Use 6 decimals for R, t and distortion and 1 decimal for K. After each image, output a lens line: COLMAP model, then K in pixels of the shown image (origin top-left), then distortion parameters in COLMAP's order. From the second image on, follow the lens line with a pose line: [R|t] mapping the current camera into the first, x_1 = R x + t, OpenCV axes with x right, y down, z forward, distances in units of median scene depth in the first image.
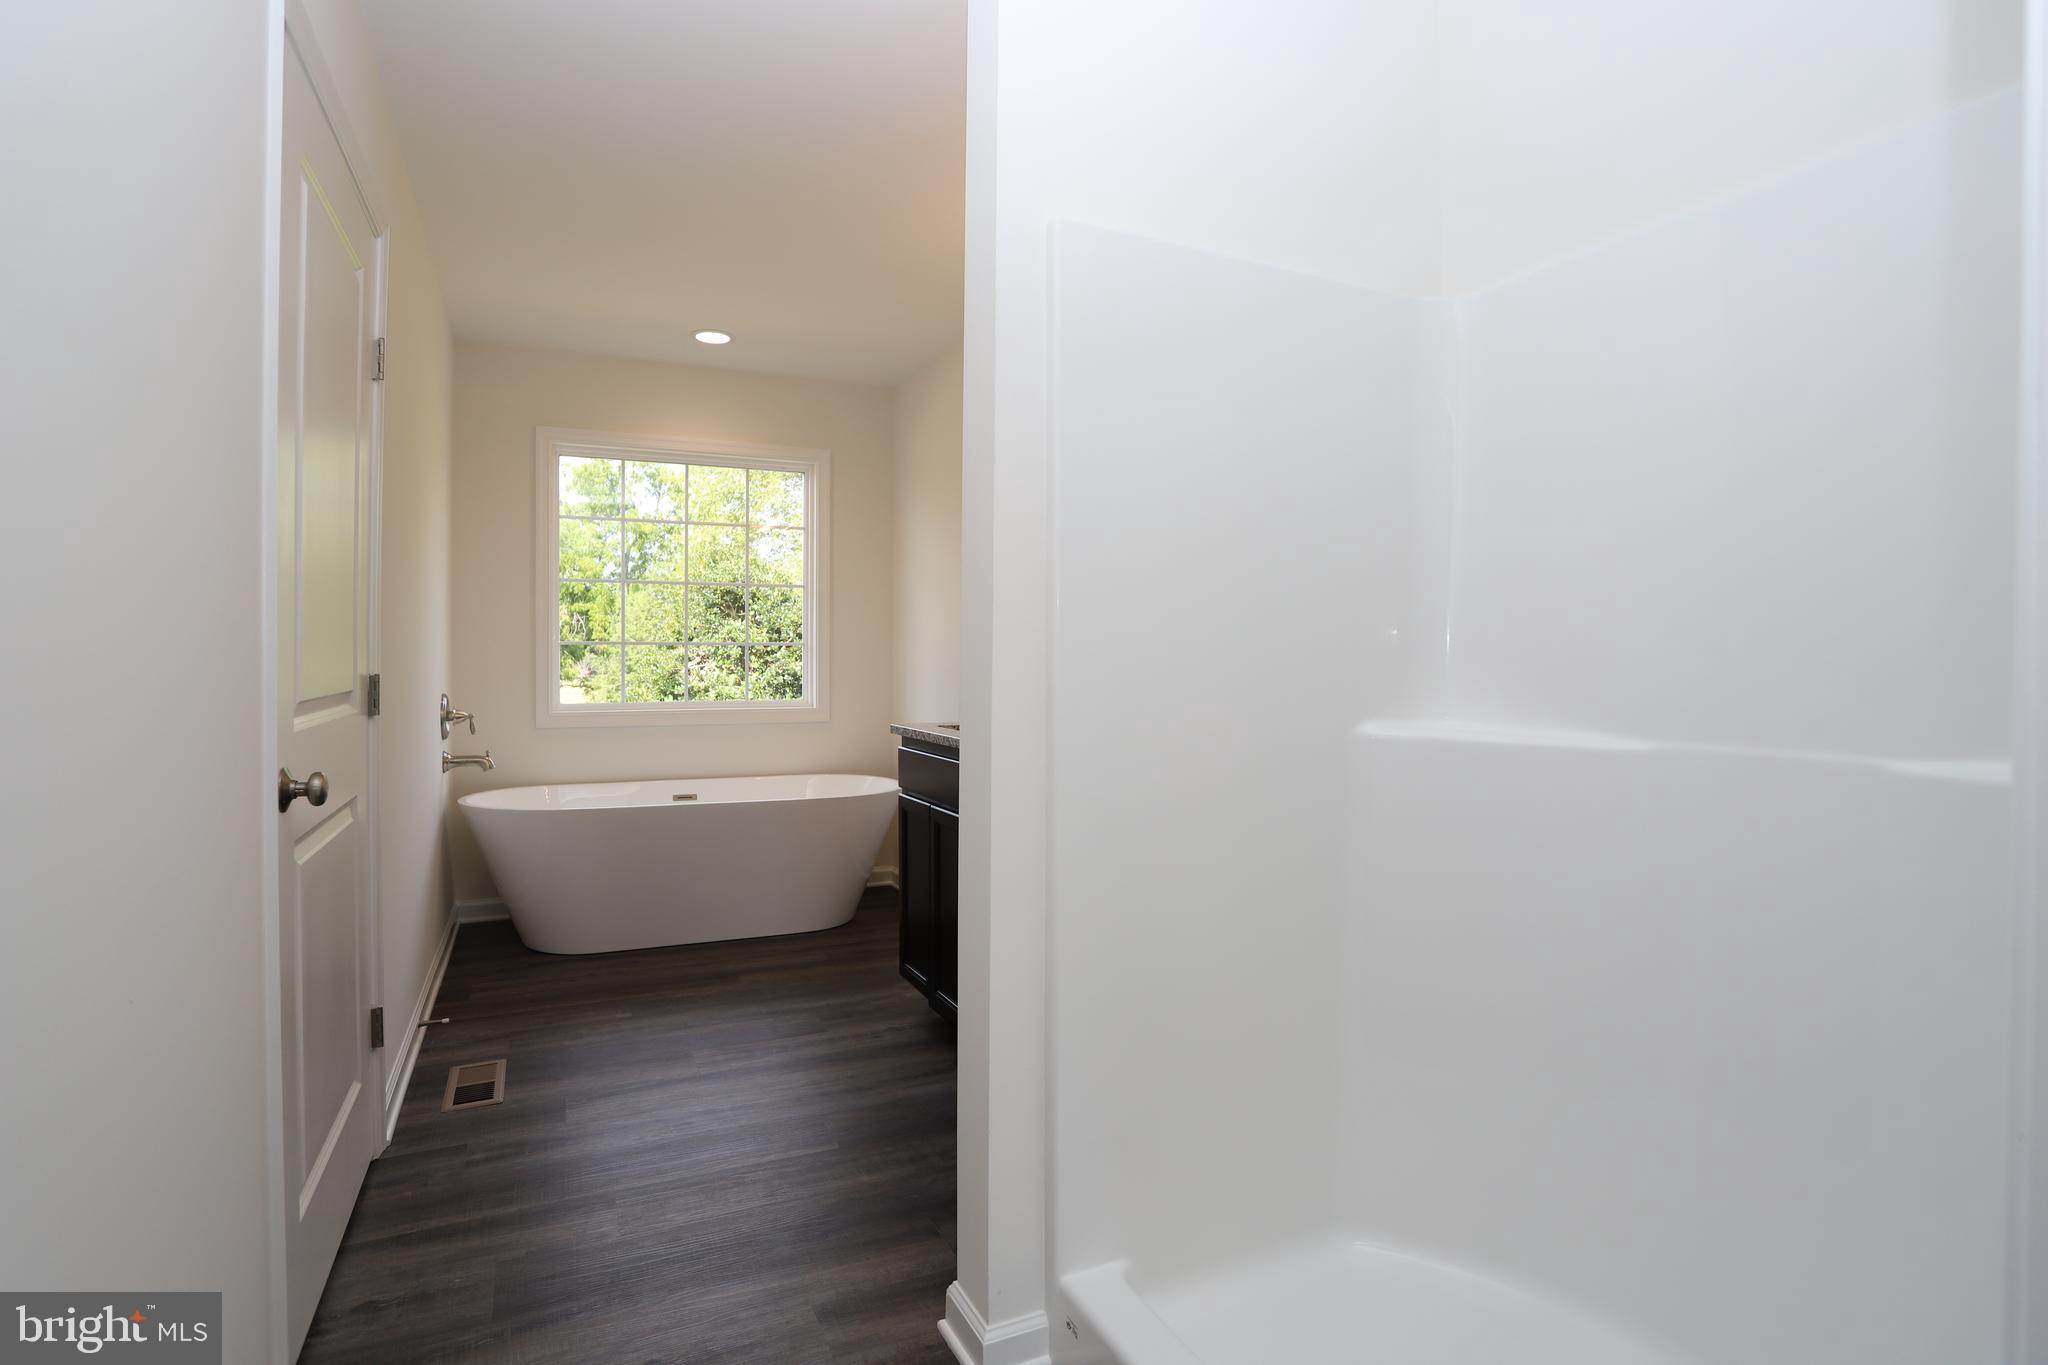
lens RADIAL K [[998.3, 0, 1011.8], [0, 998.3, 673.4], [0, 0, 1]] dist [-0.067061, 0.025915]
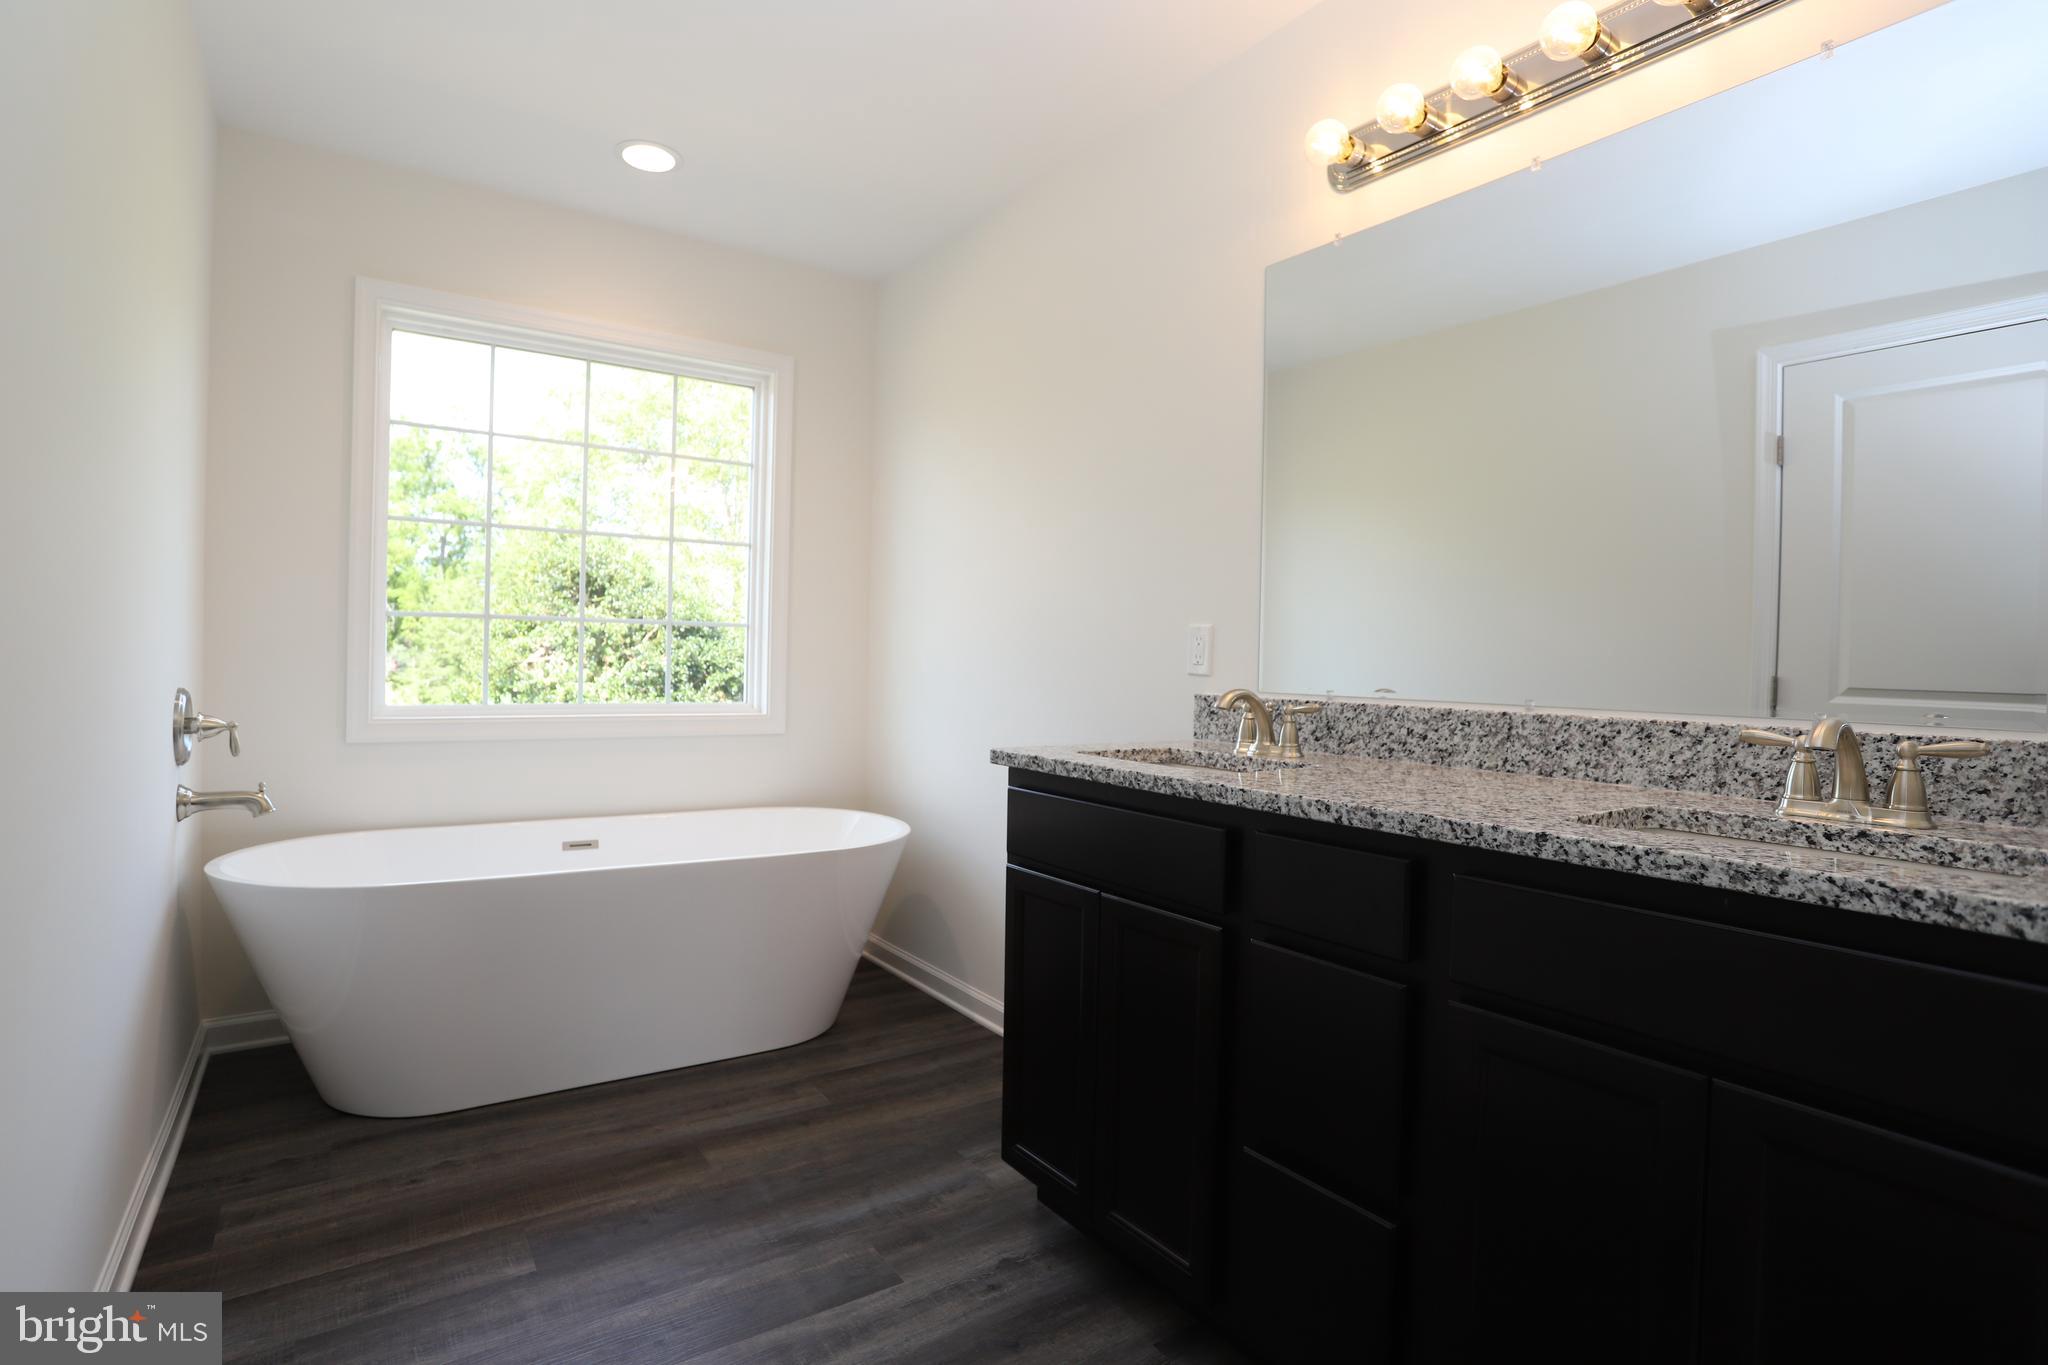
lens RADIAL K [[998.3, 0, 1011.8], [0, 998.3, 673.4], [0, 0, 1]] dist [-0.067061, 0.025915]
pose [[0.987258, 0.015699, 0.158354, -0.135846], [-0.015334, 0.999876, -0.003529, 0.005069], [-0.158390, 0.001056, 0.987376, 0.265349]]
